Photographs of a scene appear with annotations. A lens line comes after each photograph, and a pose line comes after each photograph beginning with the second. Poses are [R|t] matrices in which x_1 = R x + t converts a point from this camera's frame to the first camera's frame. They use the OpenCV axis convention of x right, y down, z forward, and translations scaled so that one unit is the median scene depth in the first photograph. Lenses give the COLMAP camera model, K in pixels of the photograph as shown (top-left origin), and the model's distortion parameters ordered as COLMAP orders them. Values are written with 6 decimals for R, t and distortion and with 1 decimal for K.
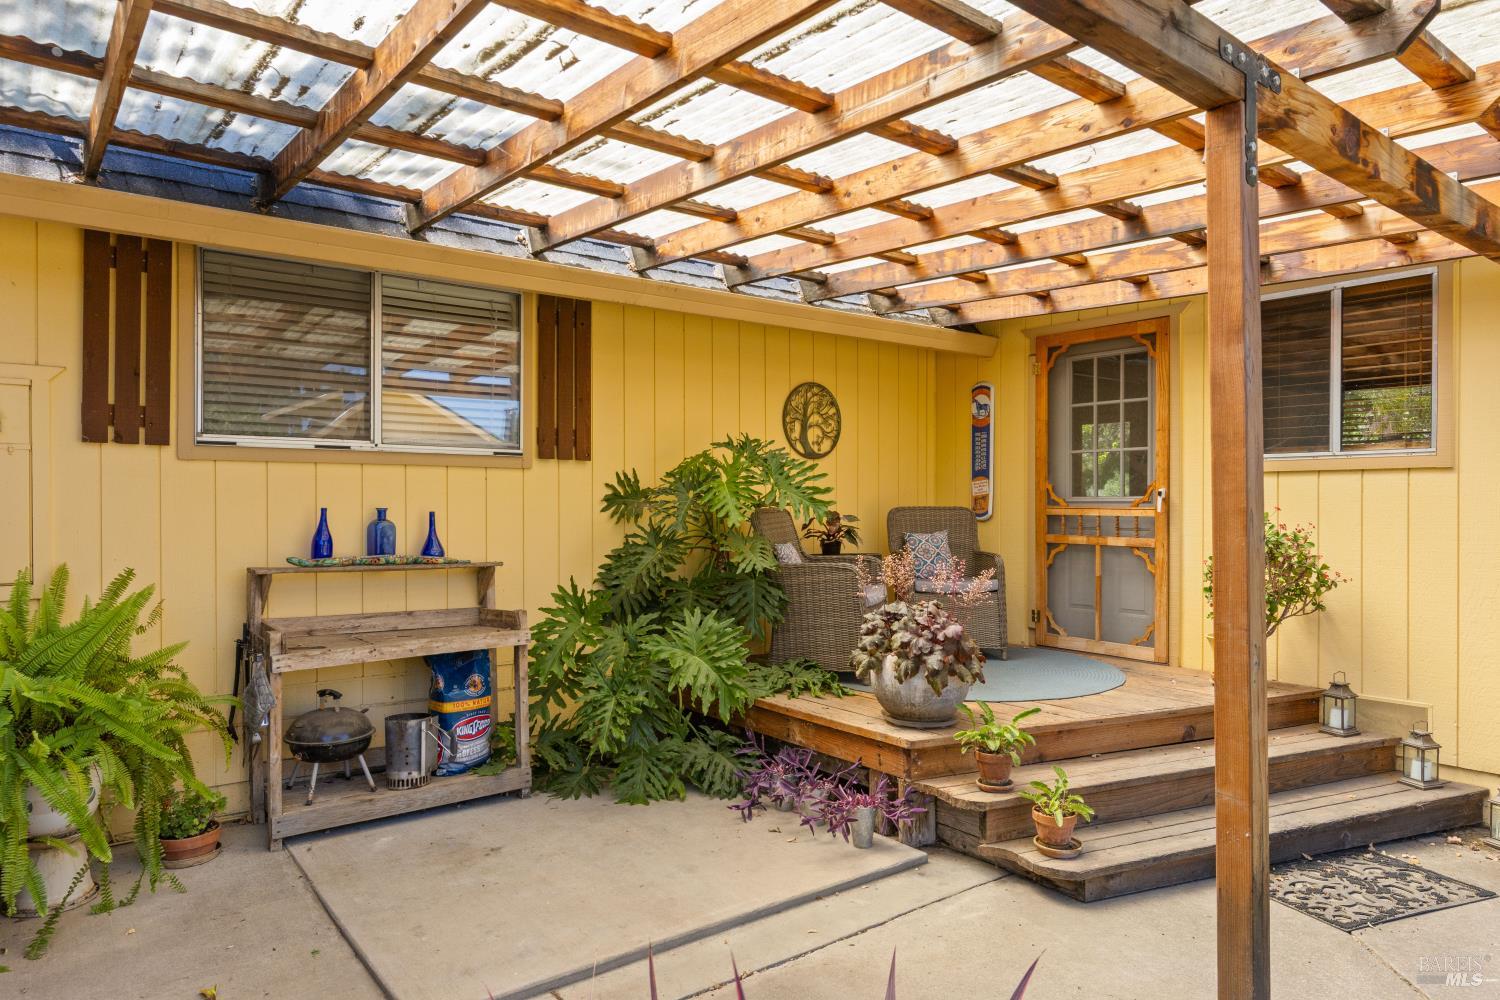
lens RADIAL K [[942.0, 0, 753.6], [0, 942.0, 504.9], [0, 0, 1]] dist [-0.002686, 0.000453]
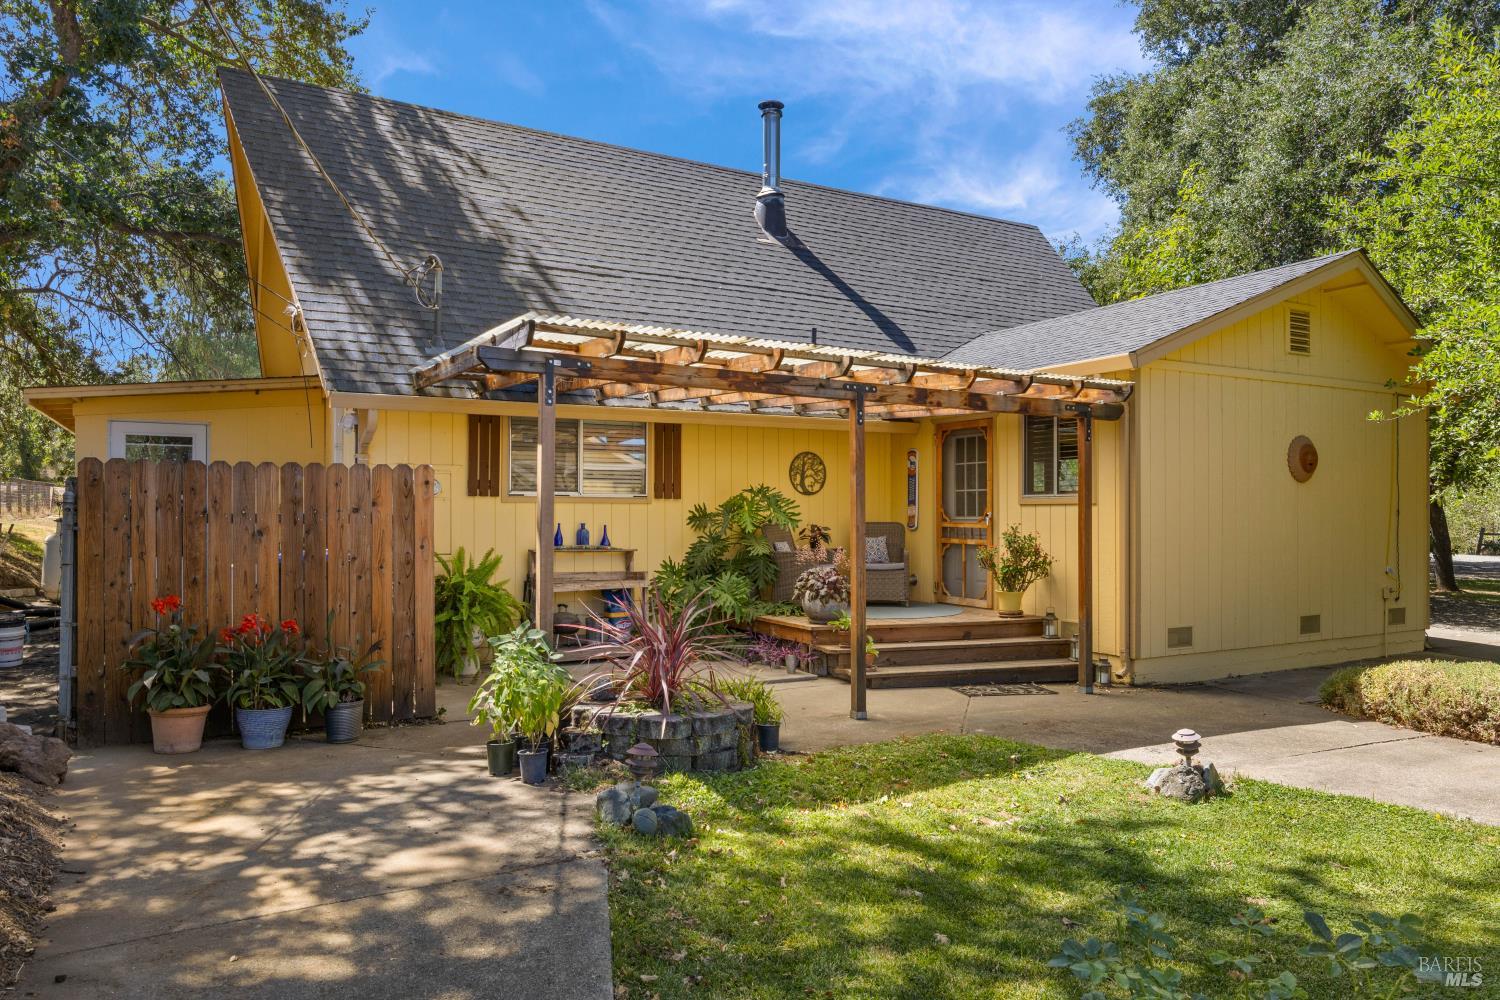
lens RADIAL K [[981.7, 0, 750.9], [0, 981.7, 500.4], [0, 0, 1]] dist [-0.004217, 0.004493]
pose [[0.988538, -0.001757, -0.150965, 0.284683], [-0.000547, 0.999884, -0.015219, -0.012903], [0.150974, 0.015127, 0.988422, -1.020417]]
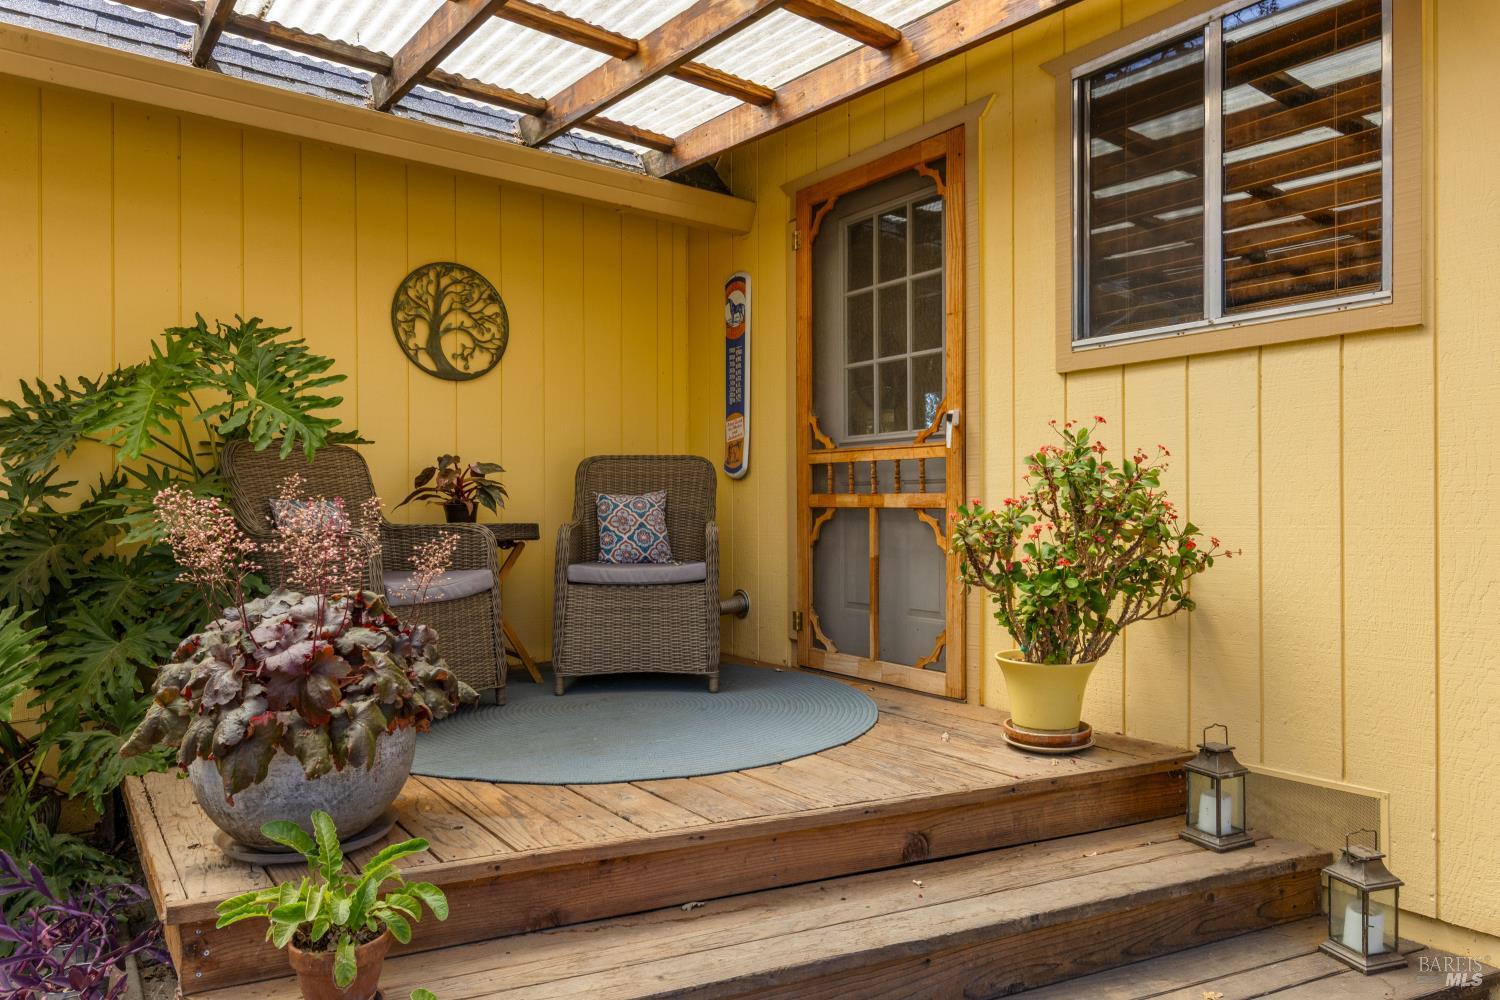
lens RADIAL K [[942.0, 0, 755.6], [0, 942.0, 506.4], [0, 0, 1]] dist [-0.002686, 0.000453]
pose [[0.999968, -0.003408, -0.007264, 0.334480], [0.003373, 0.999983, -0.004732, 0.050781], [0.007280, 0.004708, 0.999962, 0.425201]]
